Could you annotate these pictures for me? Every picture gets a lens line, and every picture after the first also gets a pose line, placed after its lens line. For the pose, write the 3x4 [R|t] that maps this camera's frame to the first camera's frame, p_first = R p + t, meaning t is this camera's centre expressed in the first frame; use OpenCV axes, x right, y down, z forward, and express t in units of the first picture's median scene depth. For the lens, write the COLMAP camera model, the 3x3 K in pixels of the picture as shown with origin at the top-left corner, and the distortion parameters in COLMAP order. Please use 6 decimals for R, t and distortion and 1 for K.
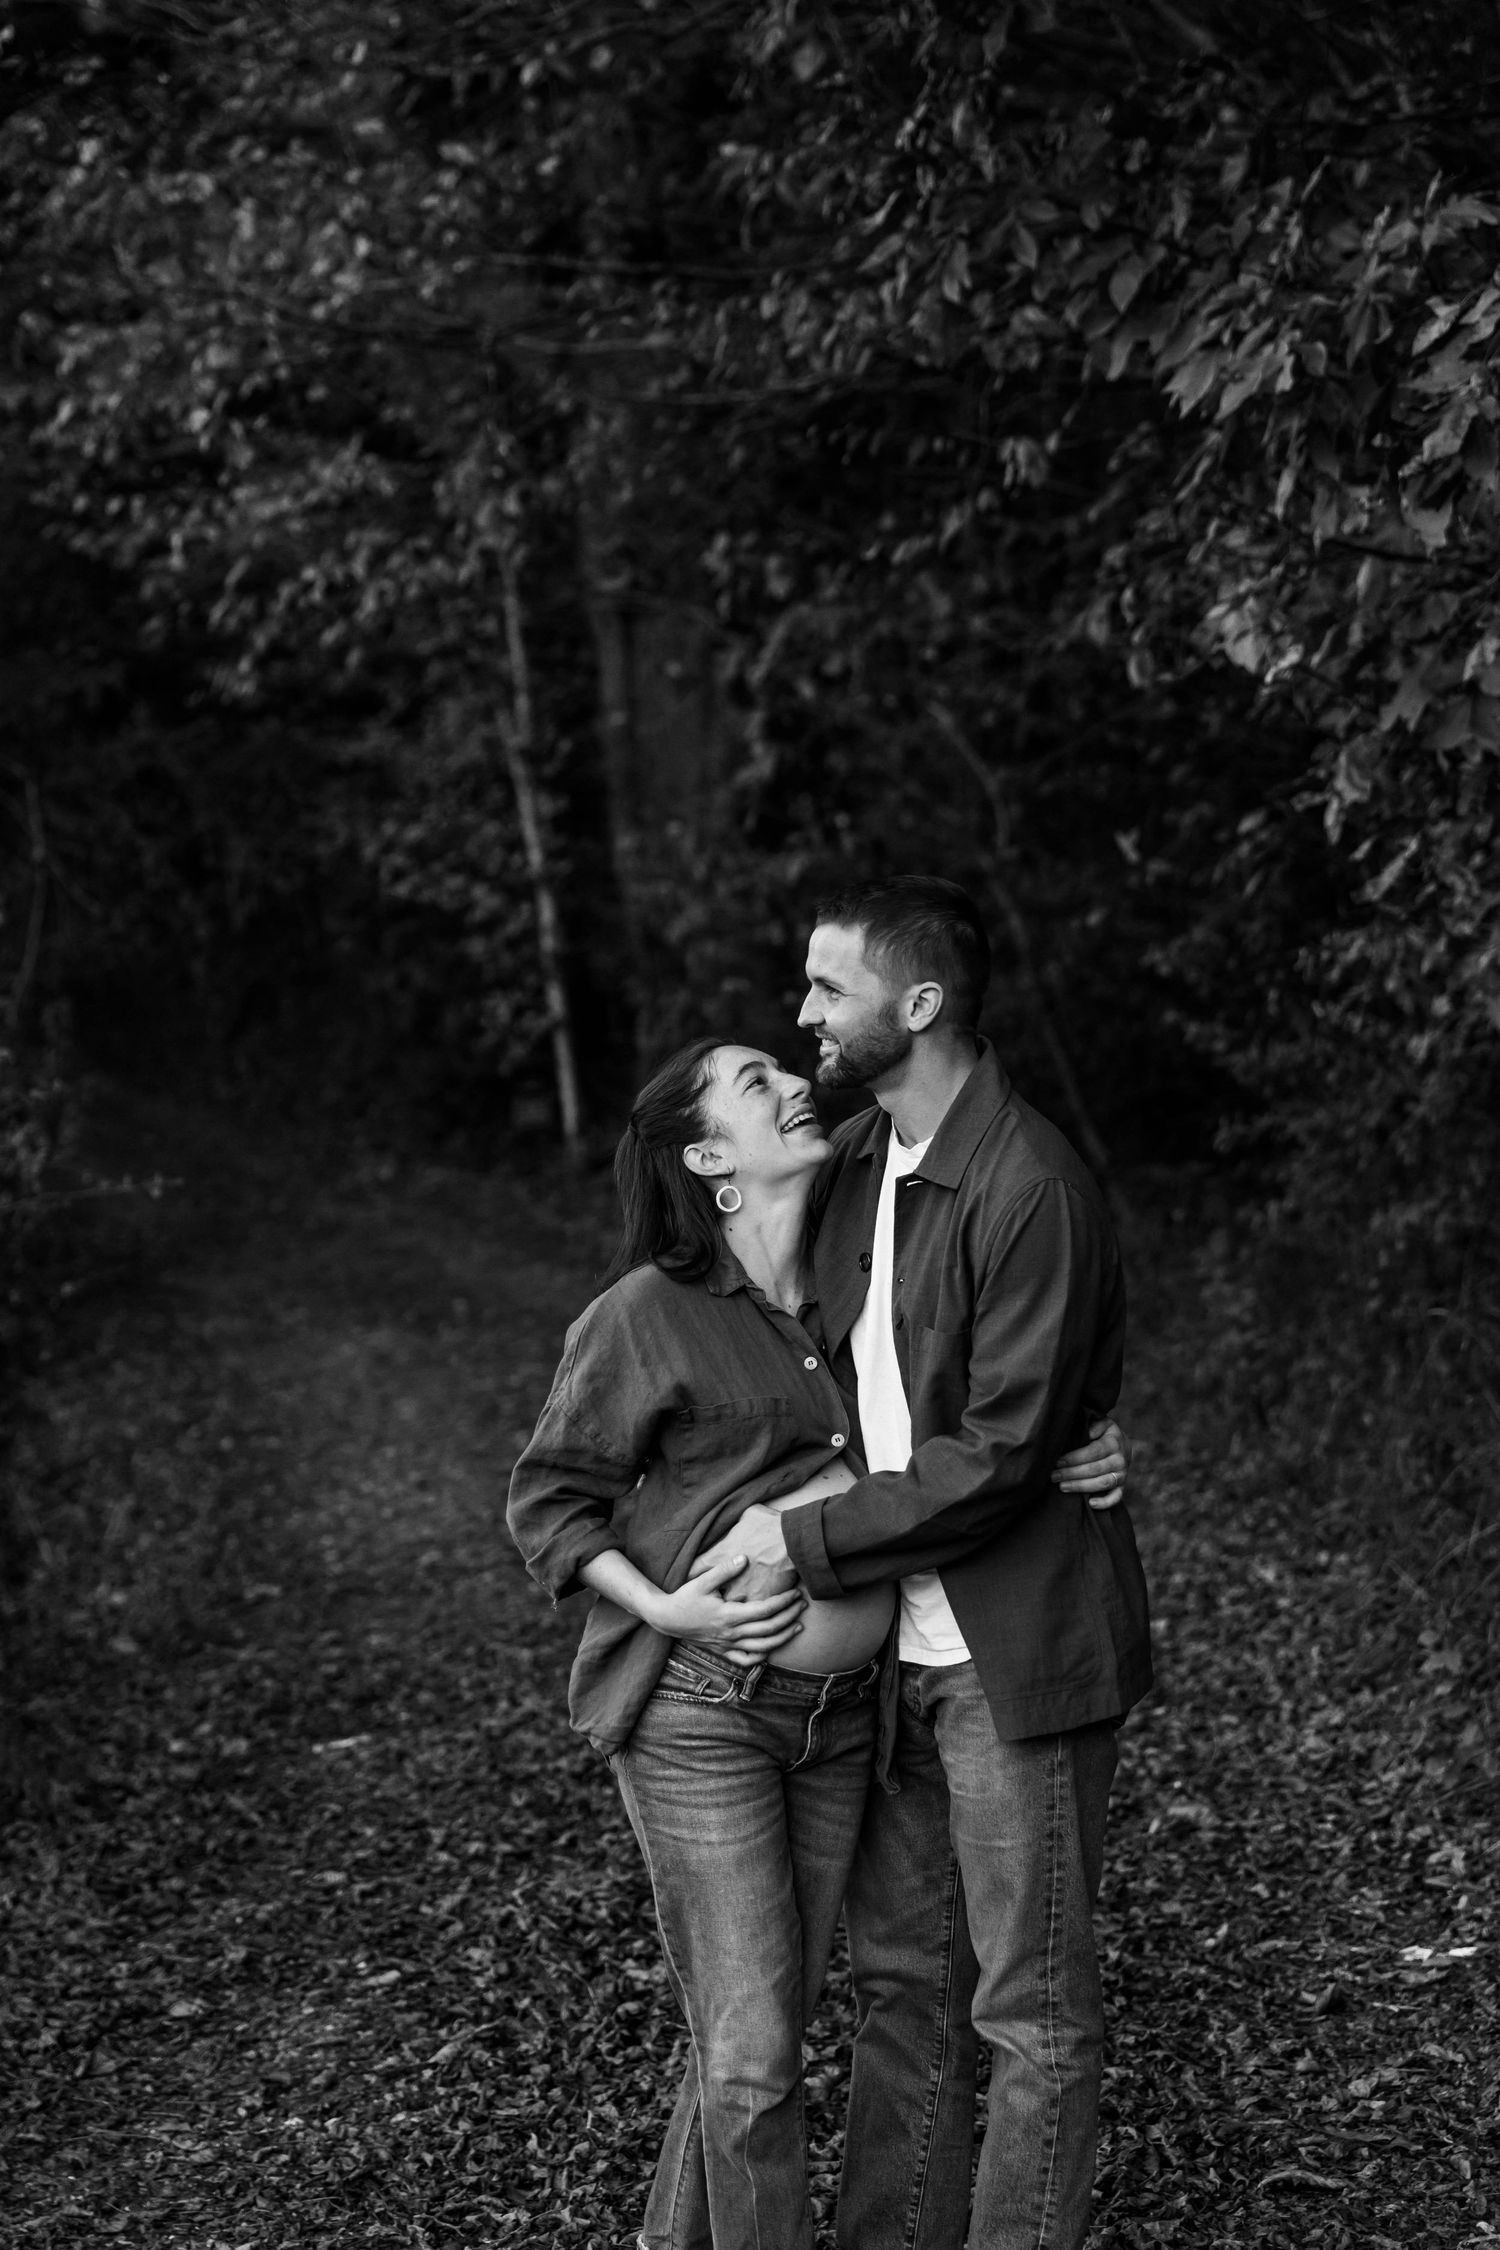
lens RADIAL K [[4414.5, 0, 749.4], [0, 4414.5, 1127.2], [0, 0, 1]] dist [0.057435, 0.000000]
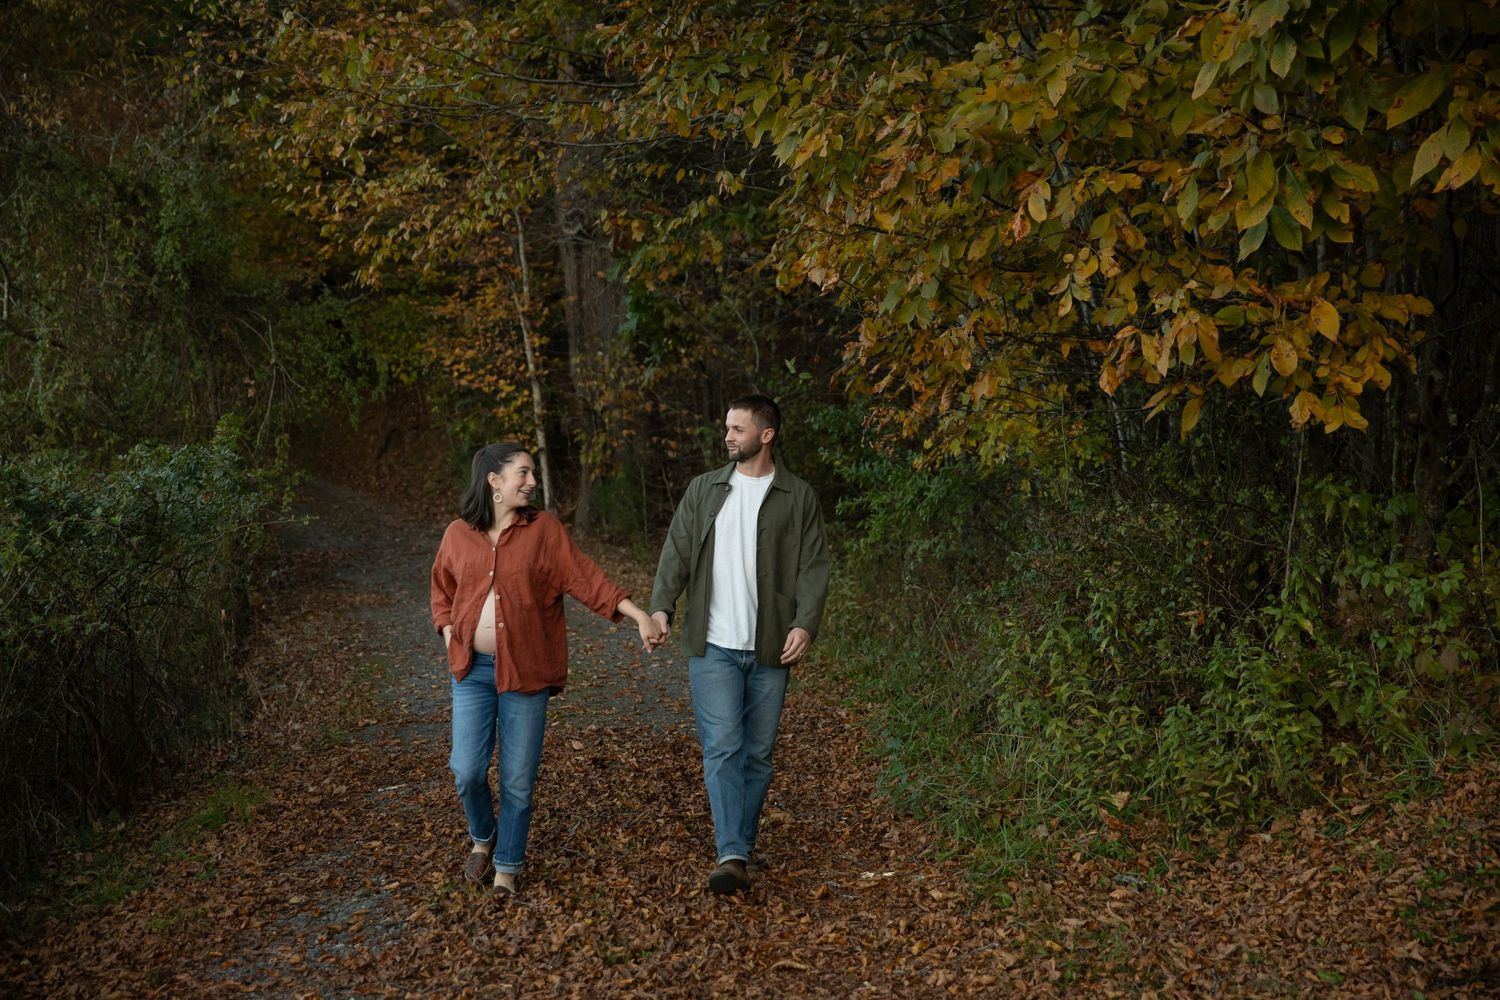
lens RADIAL K [[2334.1, 0, 753.9], [0, 2334.1, 494.0], [0, 0, 1]] dist [0.220475, 0.000000]
pose [[0.999513, 0.013804, 0.027993, 0.050282], [-0.013576, 0.999873, -0.008320, 0.008013], [-0.028105, 0.007936, 0.999573, -0.130668]]
